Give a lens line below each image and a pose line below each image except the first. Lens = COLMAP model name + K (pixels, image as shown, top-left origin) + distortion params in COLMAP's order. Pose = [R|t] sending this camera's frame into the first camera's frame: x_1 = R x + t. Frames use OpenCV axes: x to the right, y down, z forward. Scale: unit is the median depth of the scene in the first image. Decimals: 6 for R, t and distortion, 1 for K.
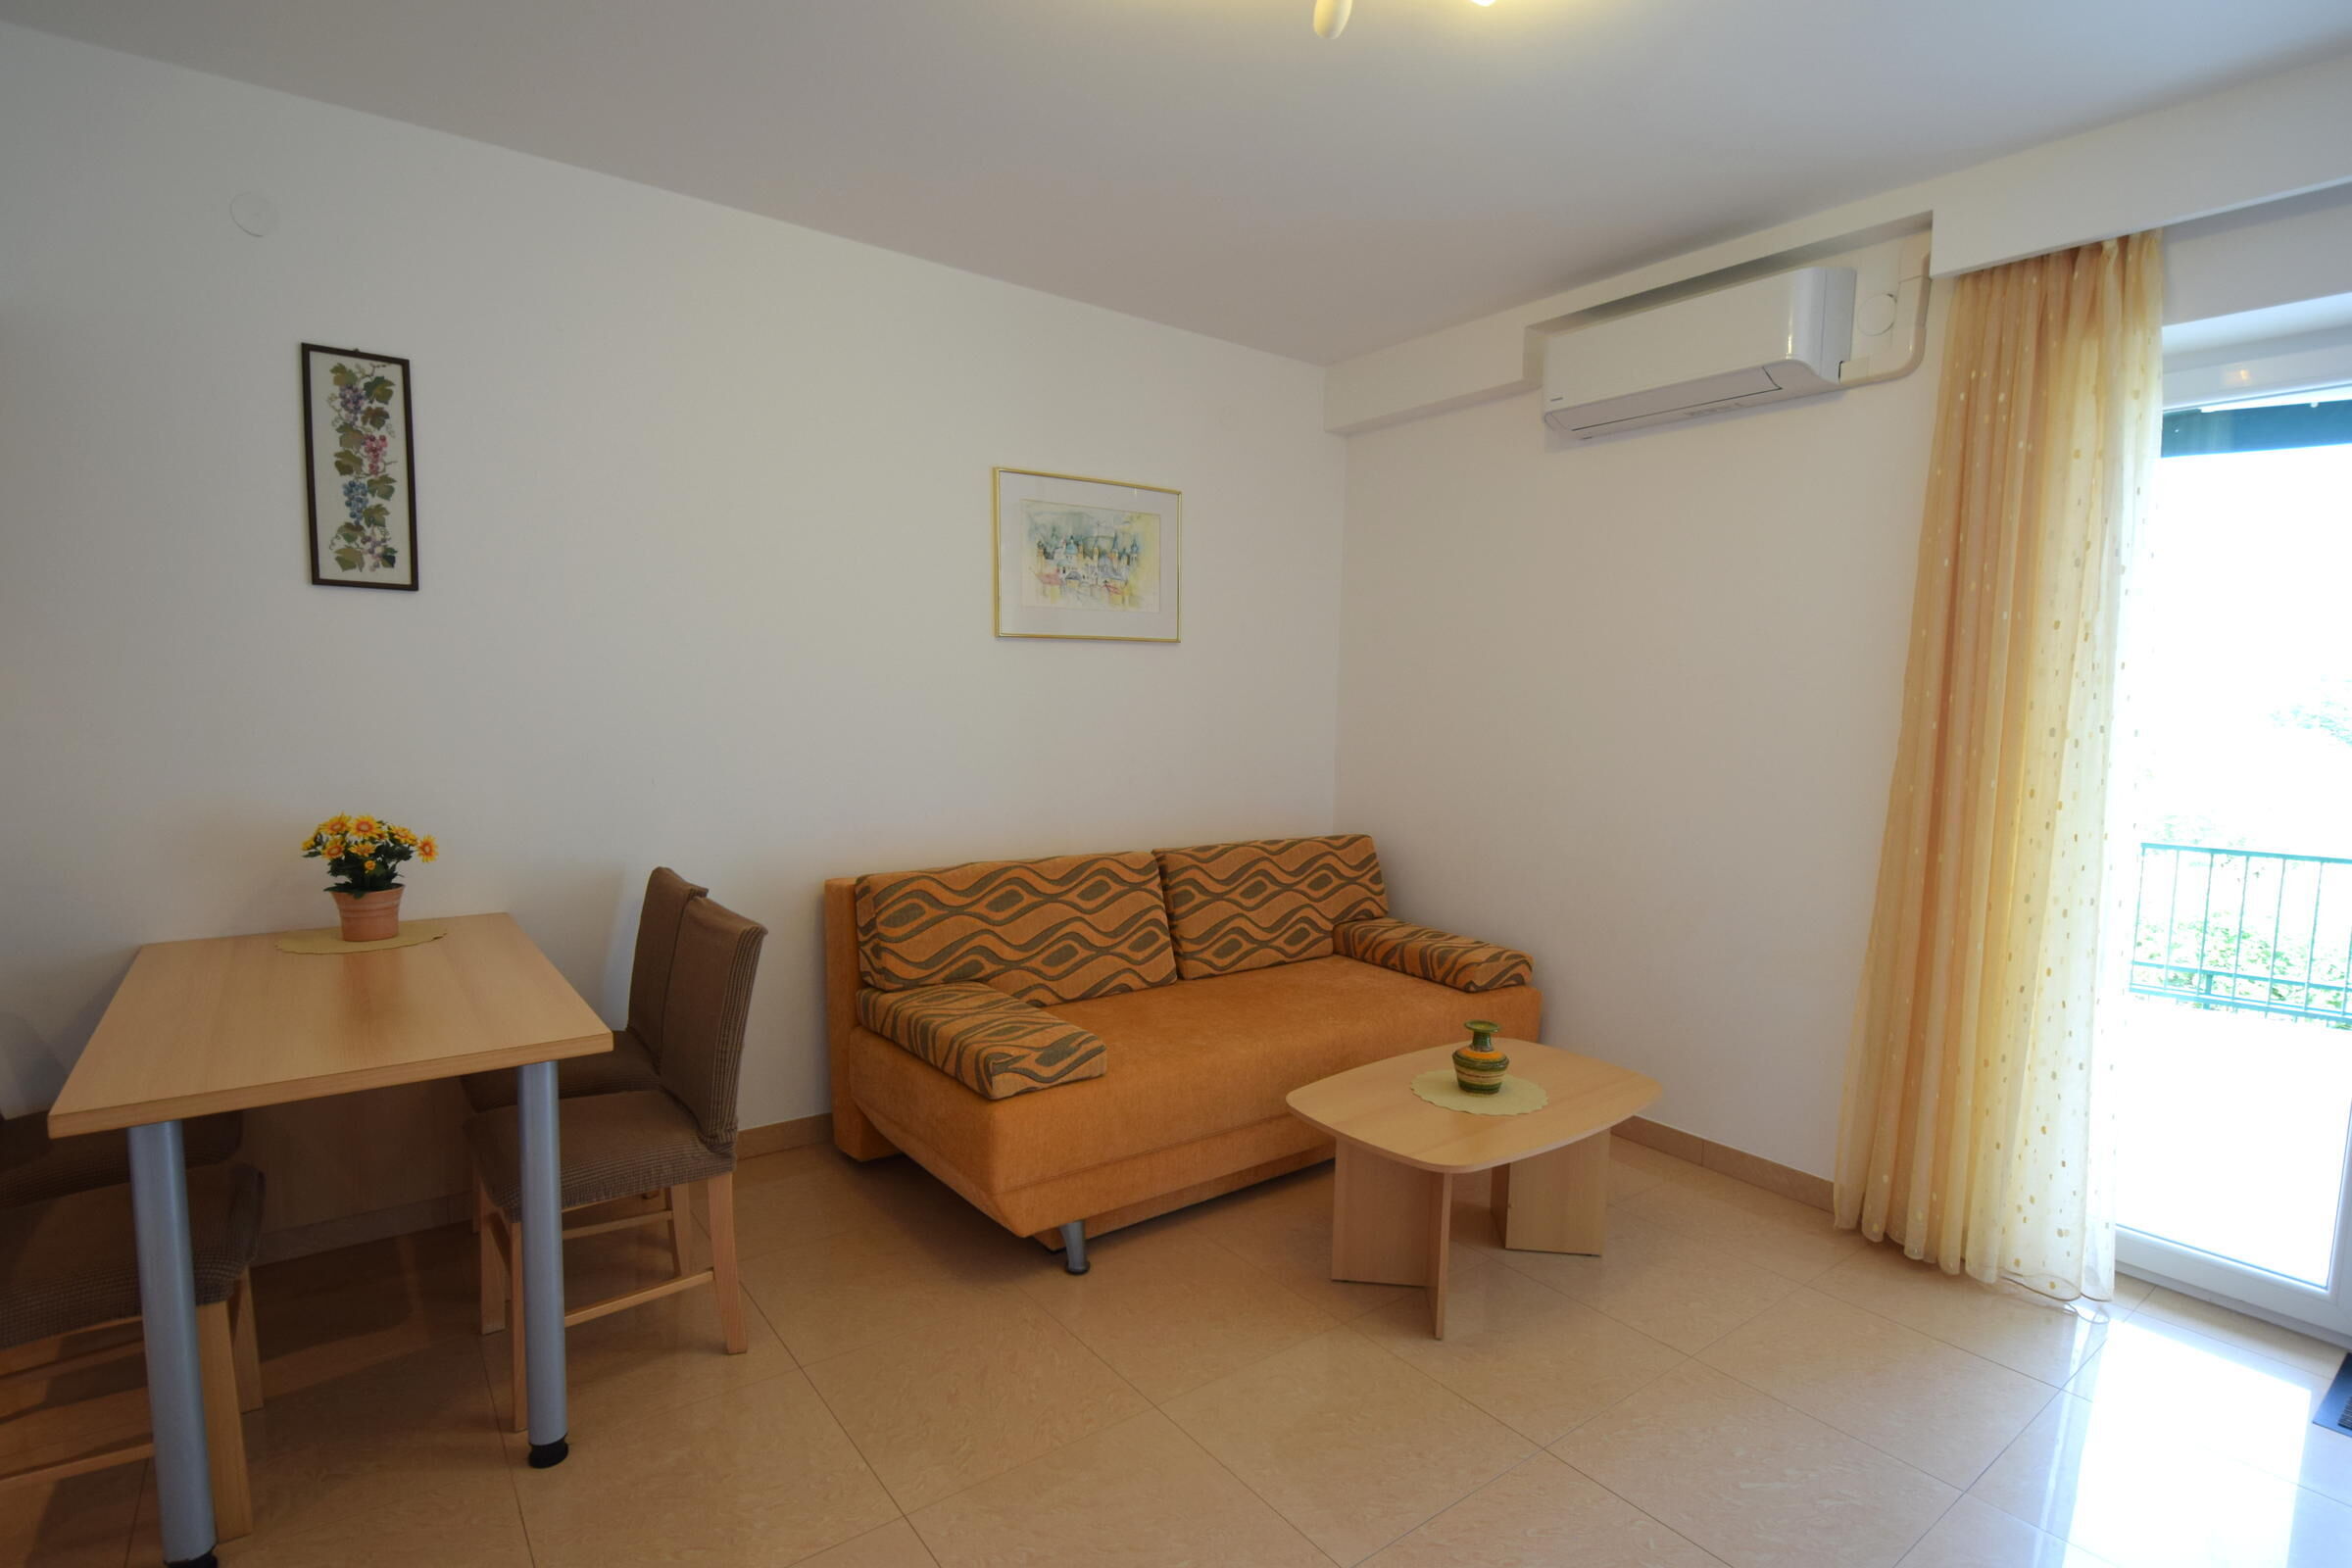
lens RADIAL K [[1141.2, 0, 1179.3], [0, 1141.2, 810.3], [0, 0, 1]] dist [0.020518, -0.025462]
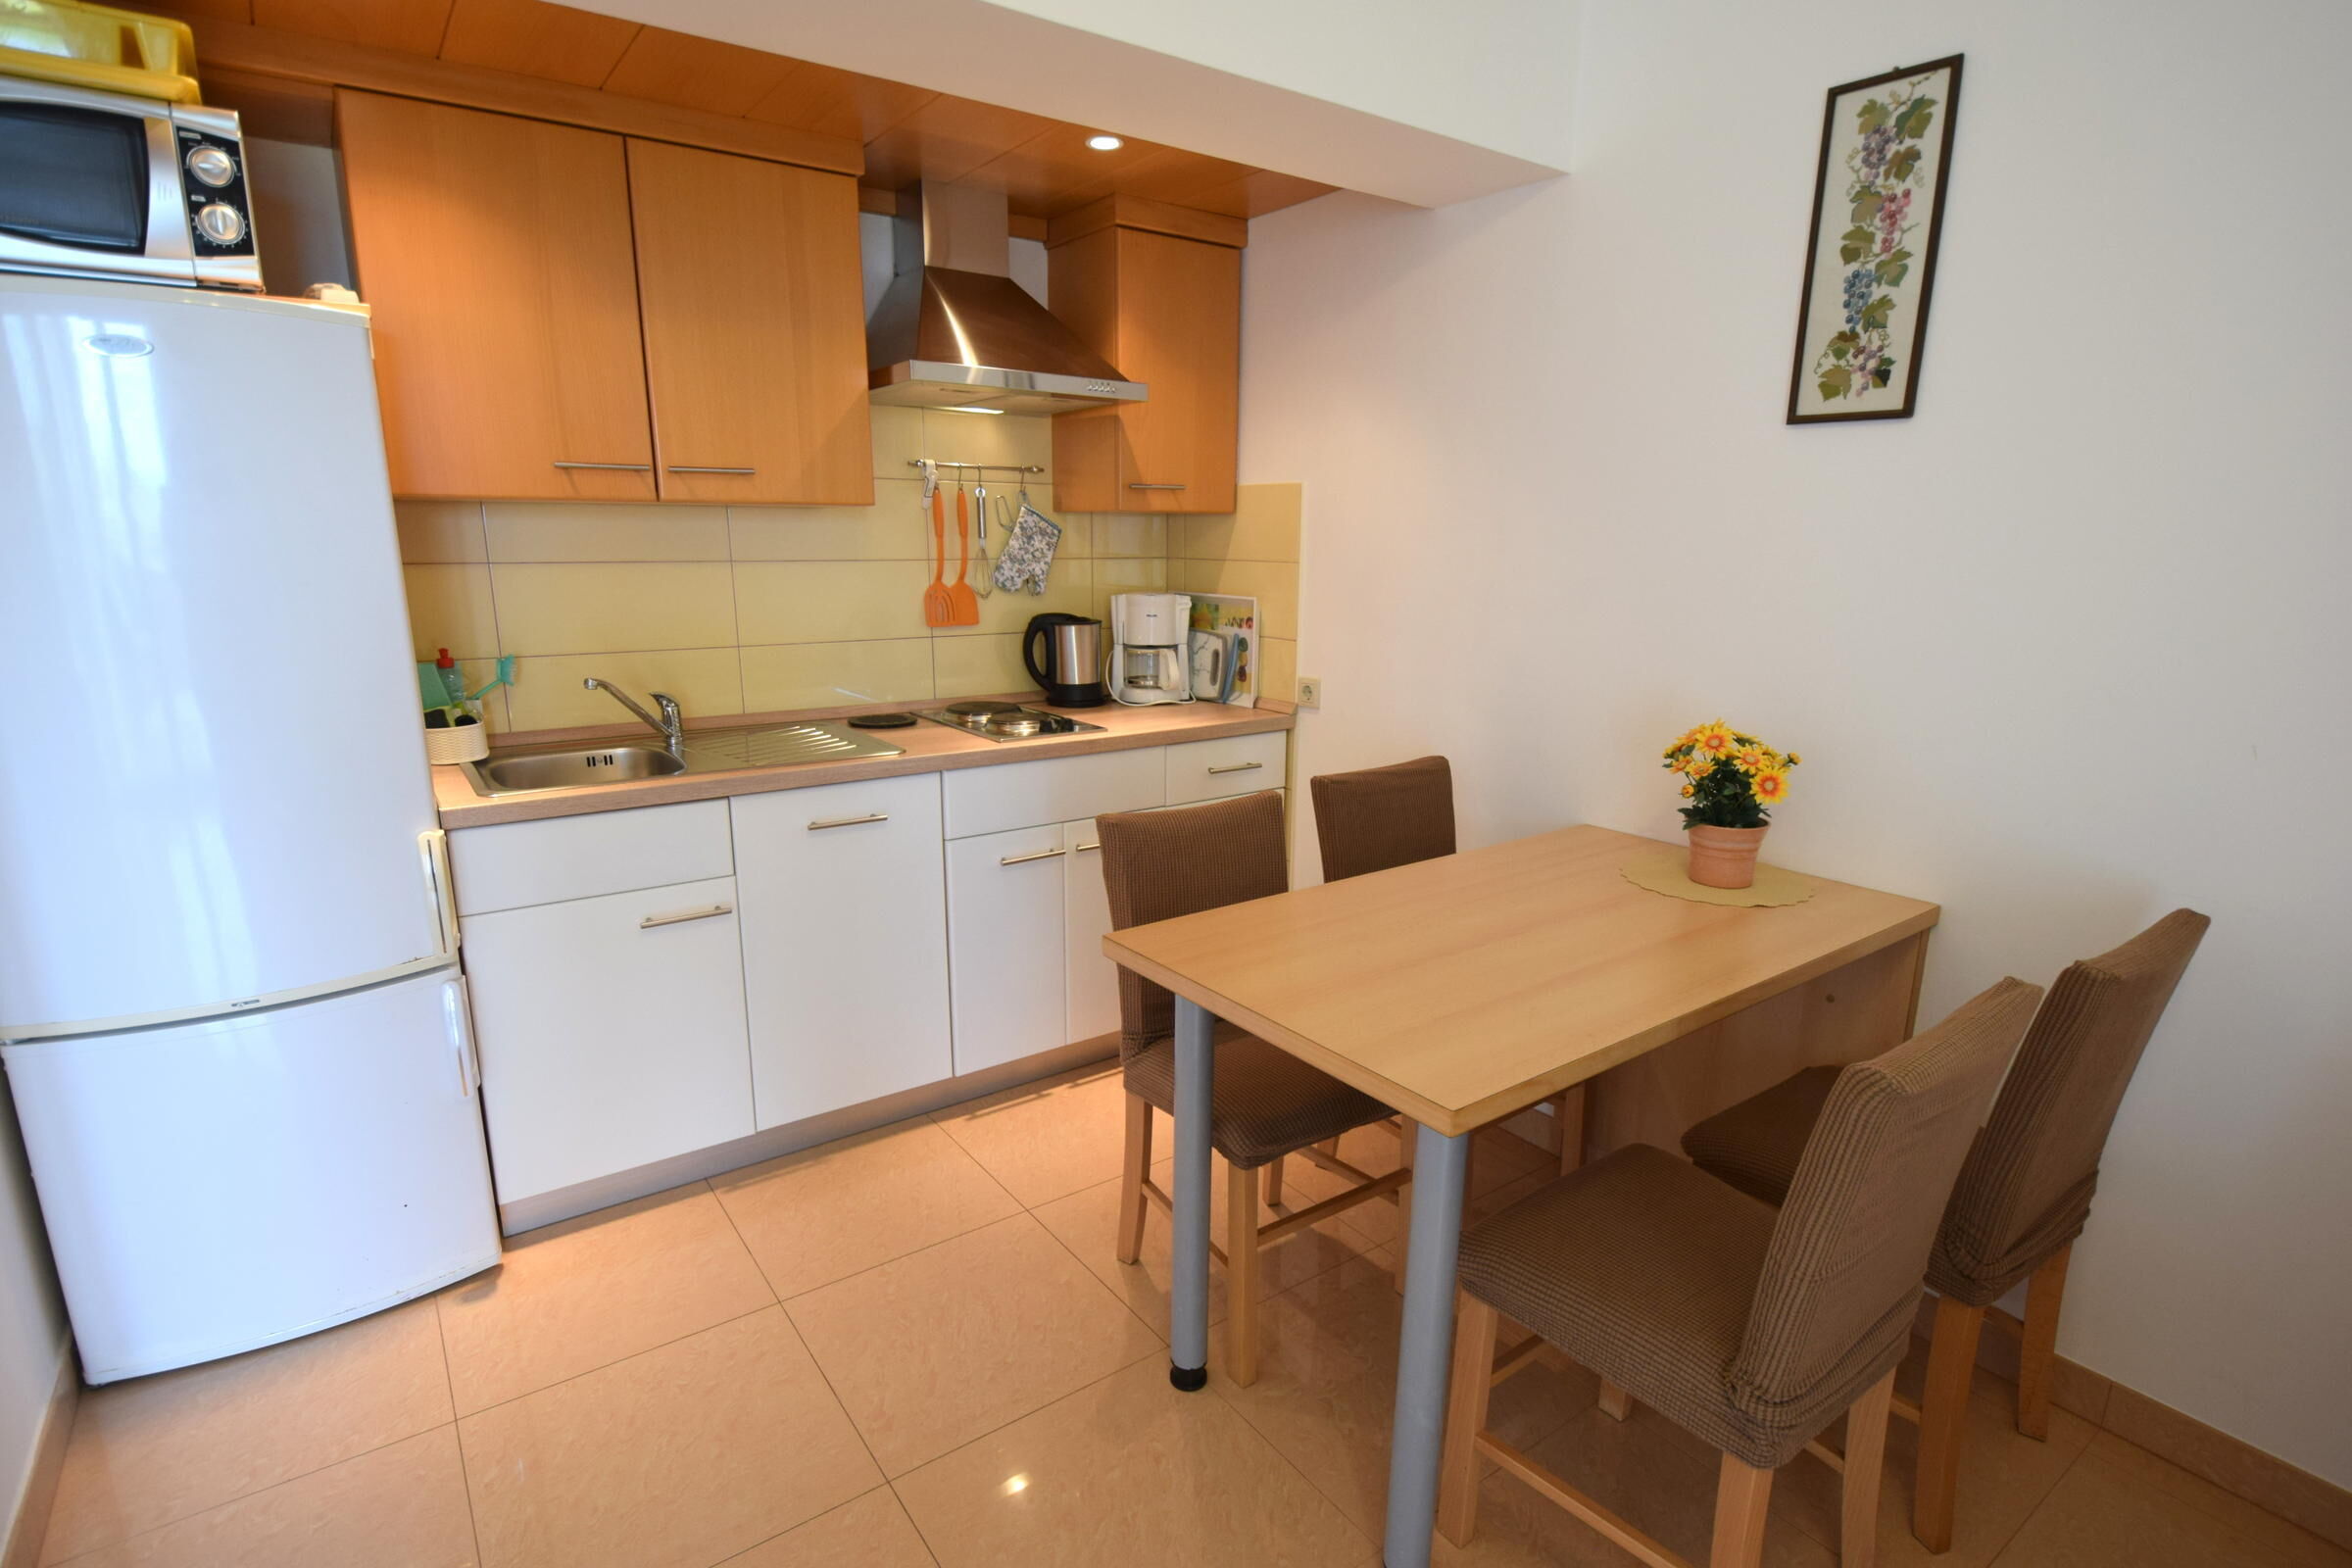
lens RADIAL K [[1161.4, 0, 1184.4], [0, 1161.4, 816.1], [0, 0, 1]] dist [0.002045, -0.014630]
pose [[-0.012082, 0.216484, -0.976211, 0.069094], [-0.111266, 0.969929, 0.216467, -0.062931], [0.993717, 0.111234, 0.012369, 0.596870]]
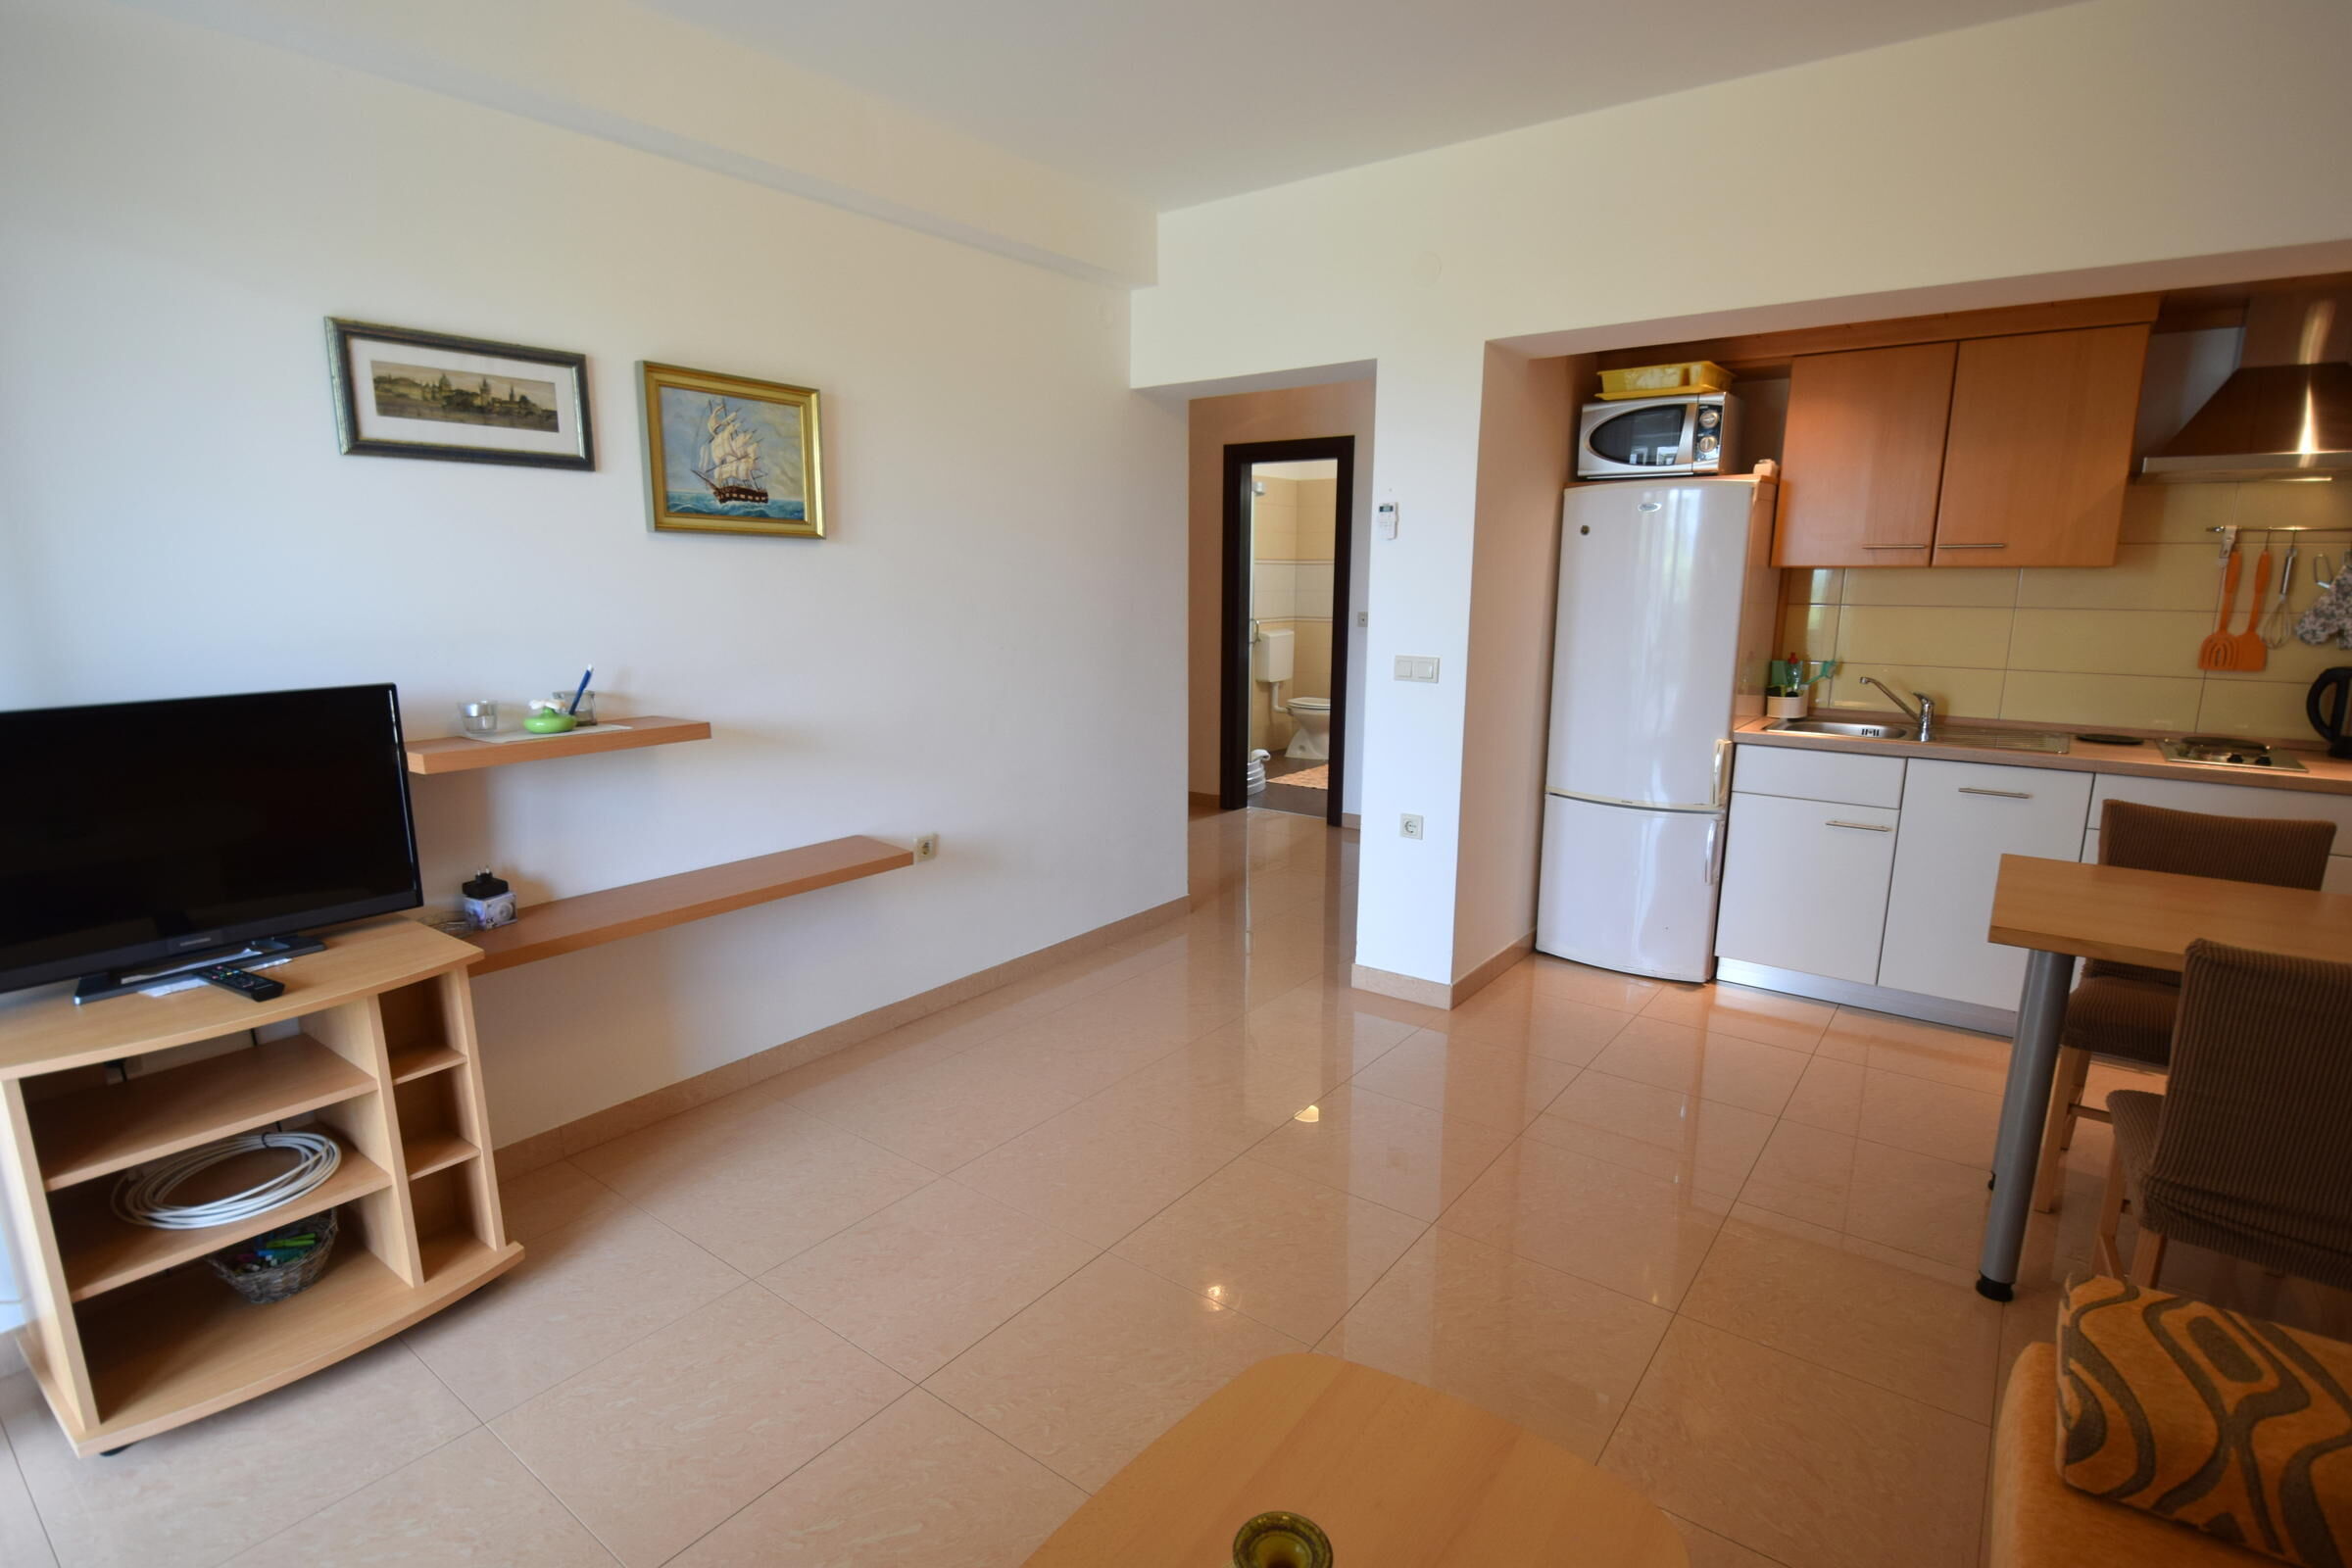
lens RADIAL K [[1141.2, 0, 1179.3], [0, 1141.2, 810.3], [0, 0, 1]] dist [0.020518, -0.025462]
pose [[-0.961472, 0.036903, -0.272413, 0.393313], [-0.046949, 0.954347, 0.294988, -0.143911], [0.270862, 0.296413, -0.915846, 1.273865]]
